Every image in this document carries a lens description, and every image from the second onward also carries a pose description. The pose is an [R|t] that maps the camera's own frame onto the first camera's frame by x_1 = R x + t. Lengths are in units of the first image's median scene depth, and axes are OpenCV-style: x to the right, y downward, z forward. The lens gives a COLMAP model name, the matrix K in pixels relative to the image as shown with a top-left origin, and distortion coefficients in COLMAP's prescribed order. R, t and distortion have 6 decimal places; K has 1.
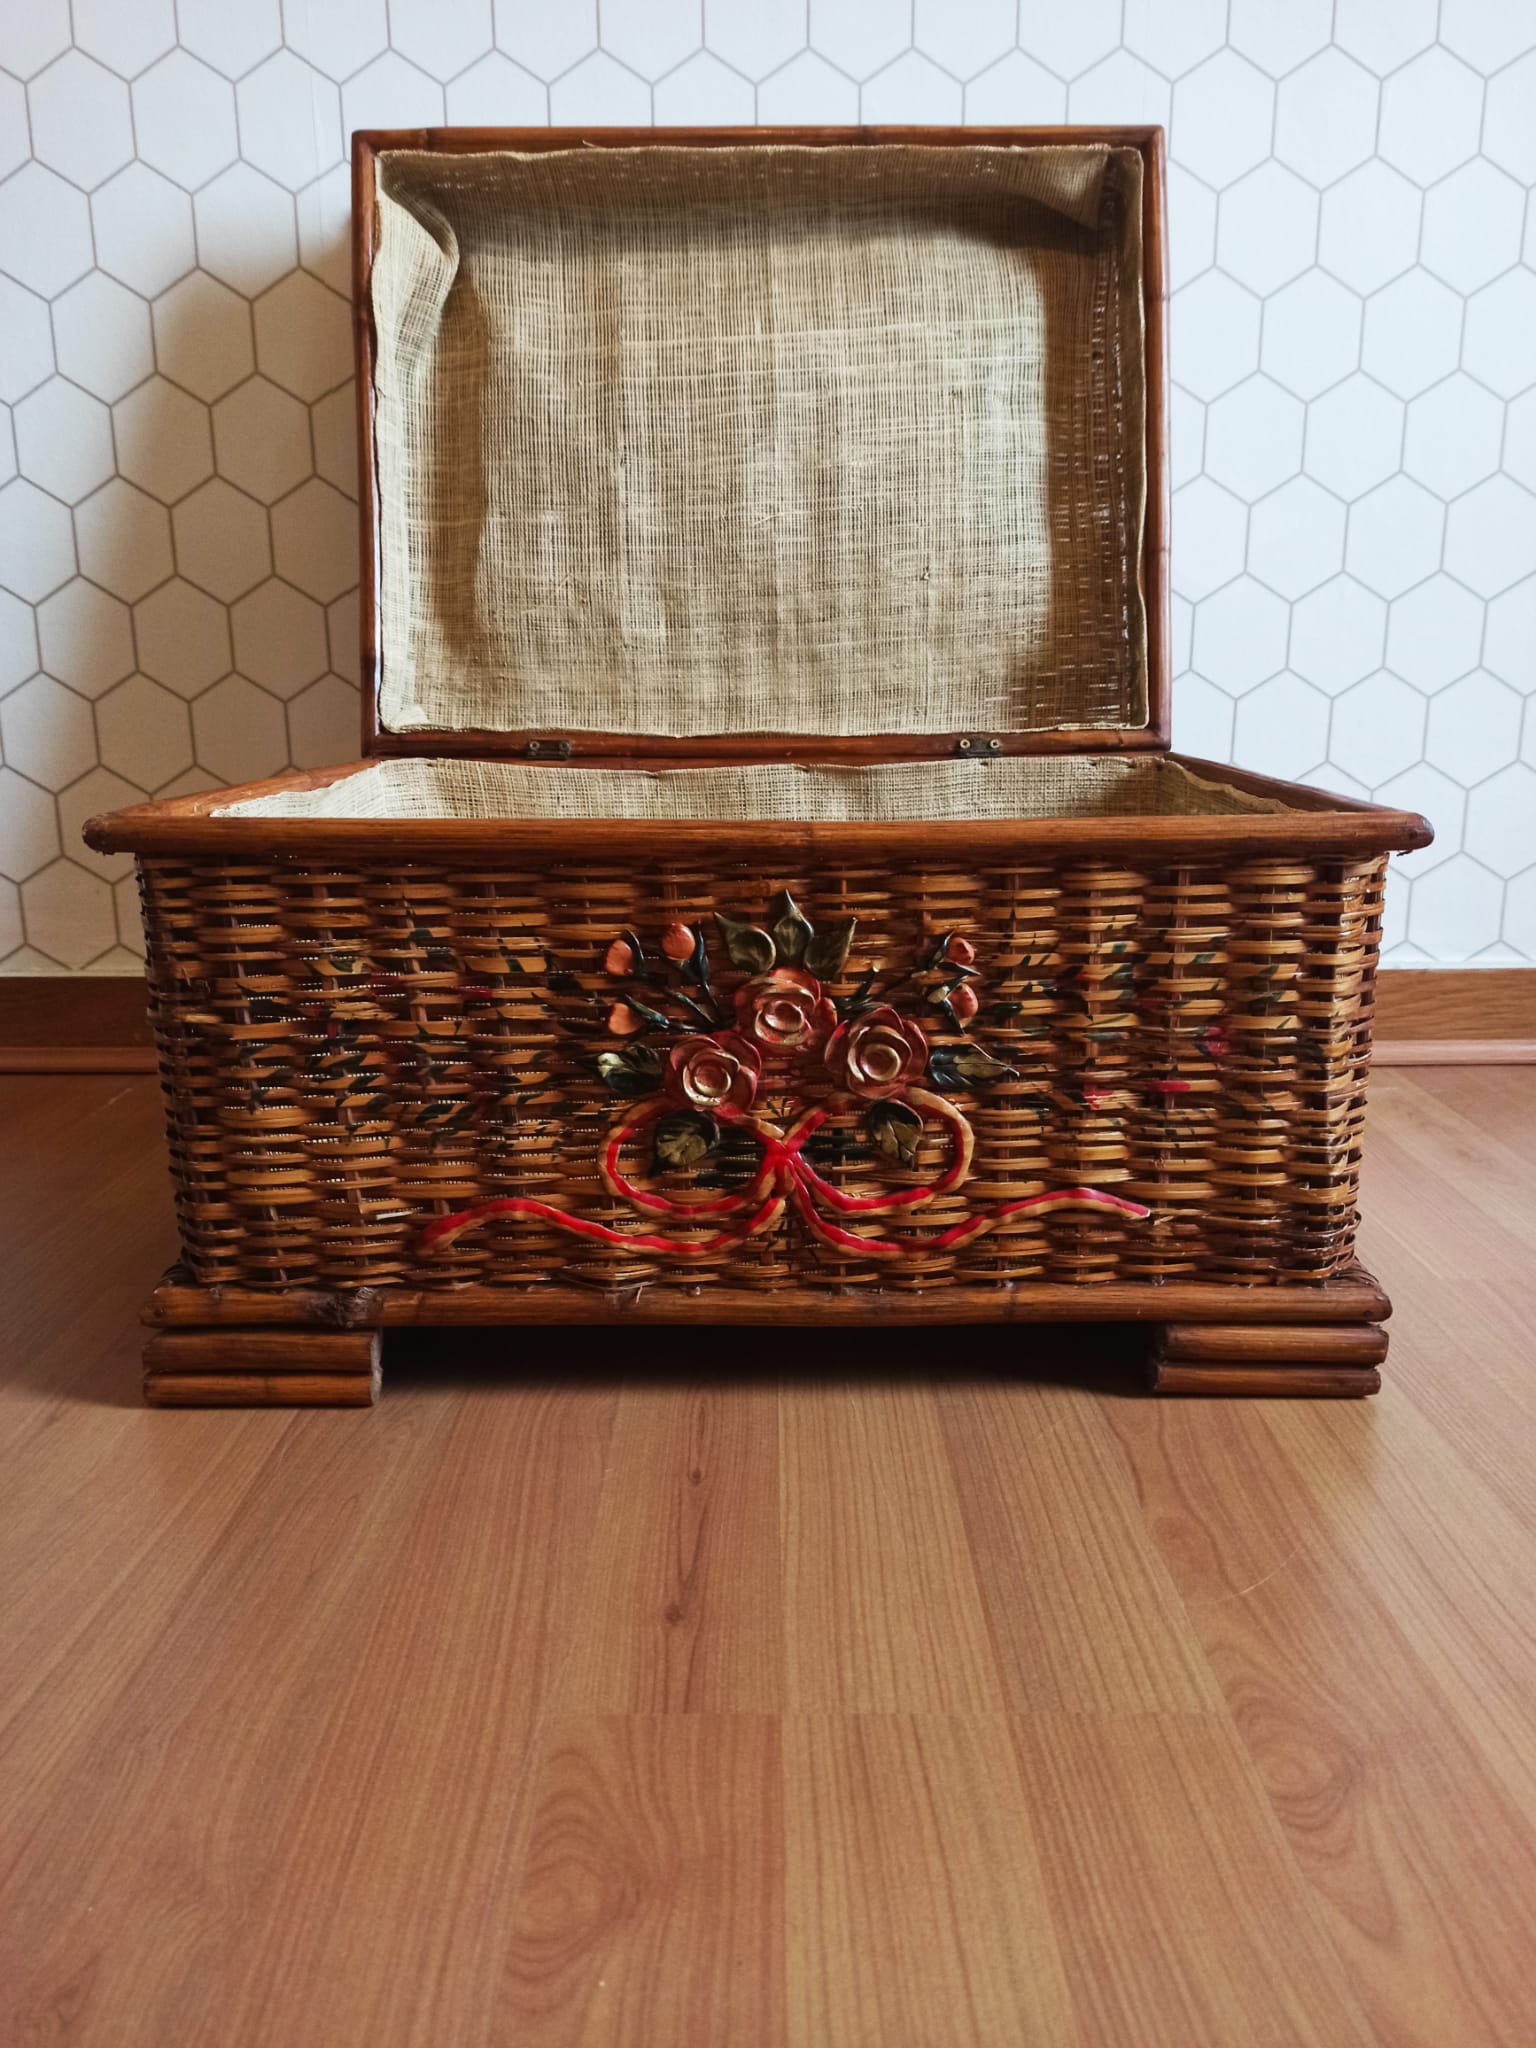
lens RADIAL K [[1550.8, 0, 771.6], [0, 1550.8, 1032.6], [0, 0, 1]] dist [0.035117, -0.040402]
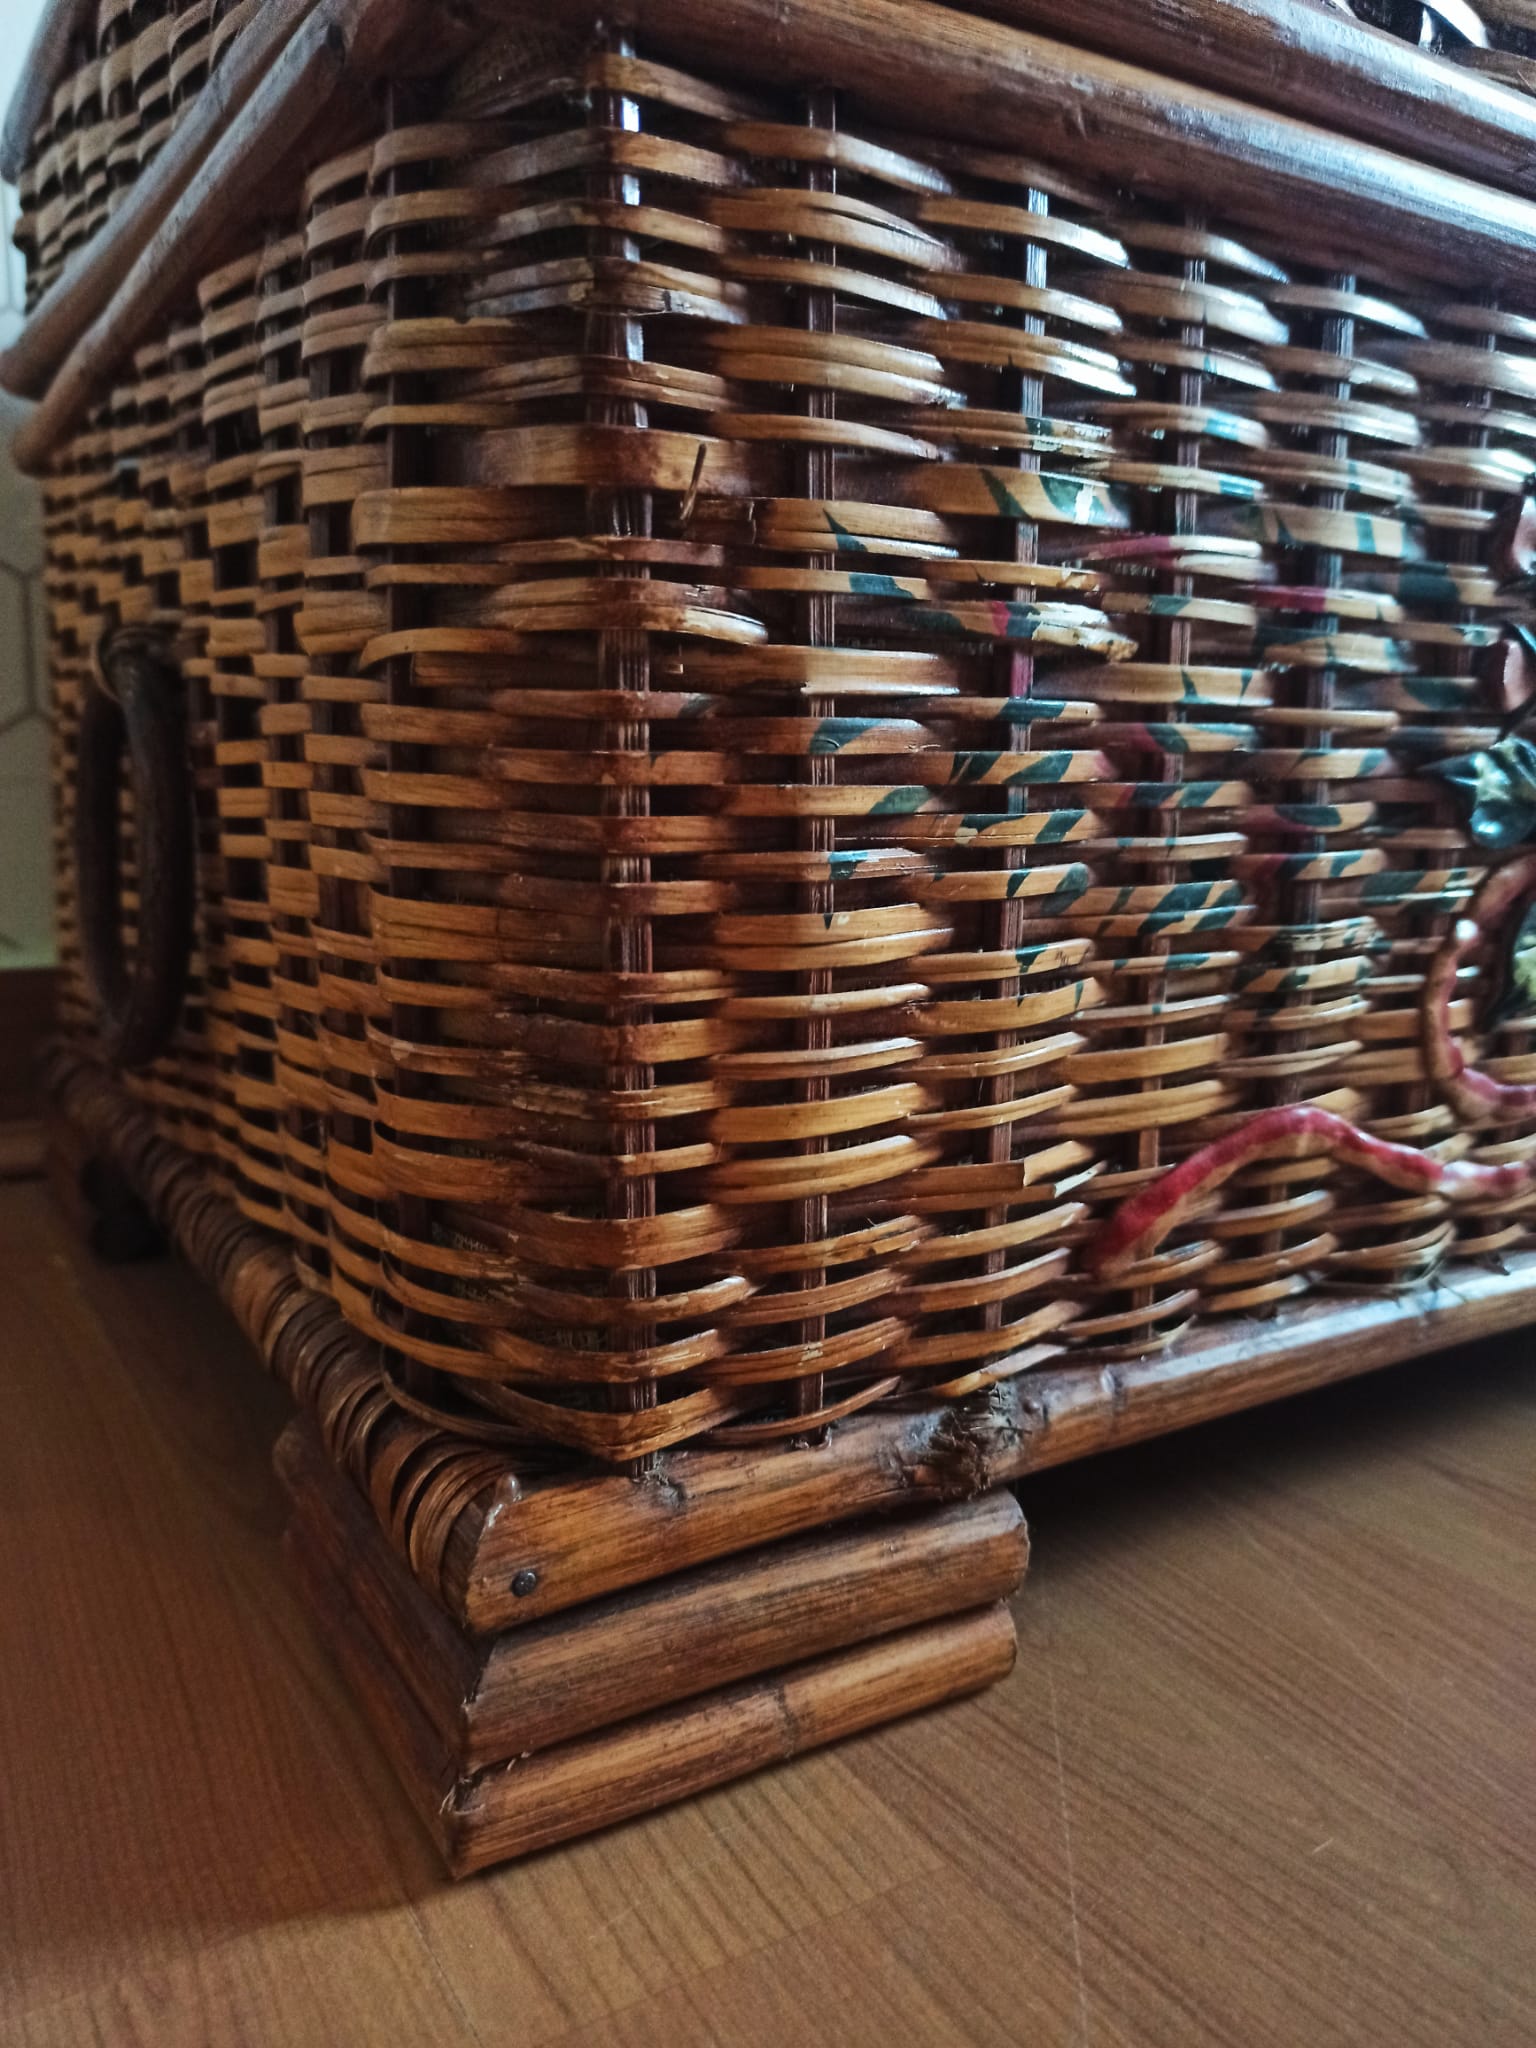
lens RADIAL K [[1550.8, 0, 768.6], [0, 1550.8, 1045.9], [0, 0, 1]] dist [0.035117, -0.040402]
pose [[0.854499, -0.082934, 0.512790, -0.519607], [0.104775, 0.994401, -0.013770, 0.081606], [-0.508776, 0.065494, 0.858404, 0.710126]]
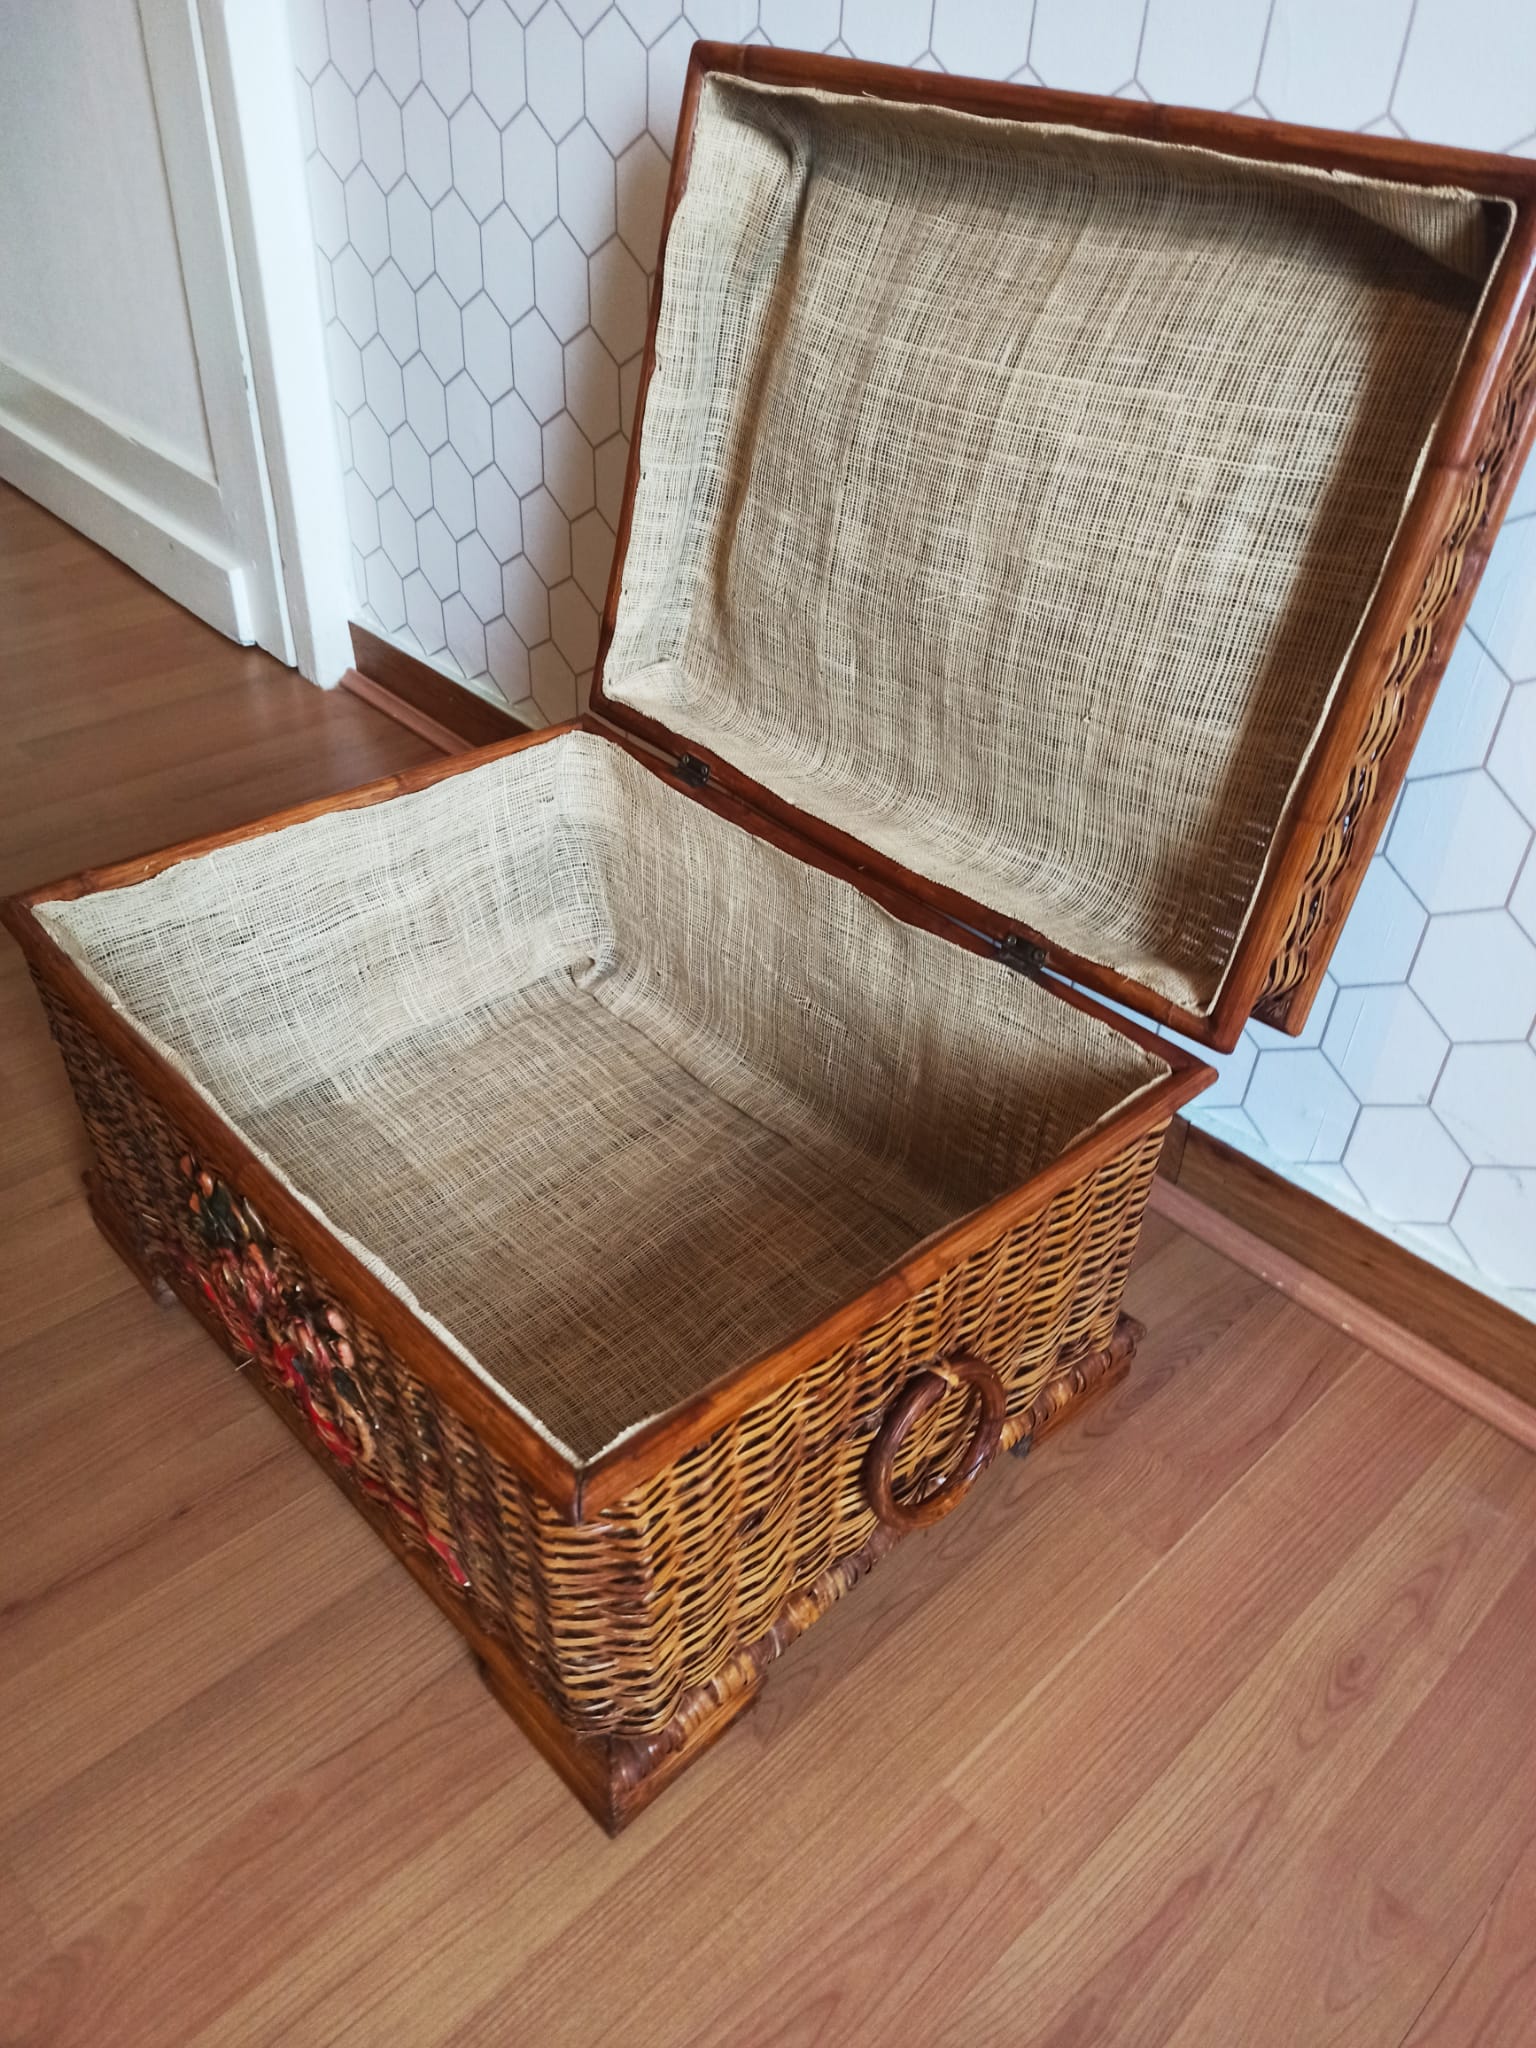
lens RADIAL K [[1550.8, 0, 785.7], [0, 1550.8, 1020.9], [0, 0, 1]] dist [0.035117, -0.040402]
pose [[0.678809, 0.466617, -0.566999, 0.854293], [-0.215283, 0.864677, 0.453857, -0.795850], [0.702048, -0.186017, 0.687405, 0.483909]]
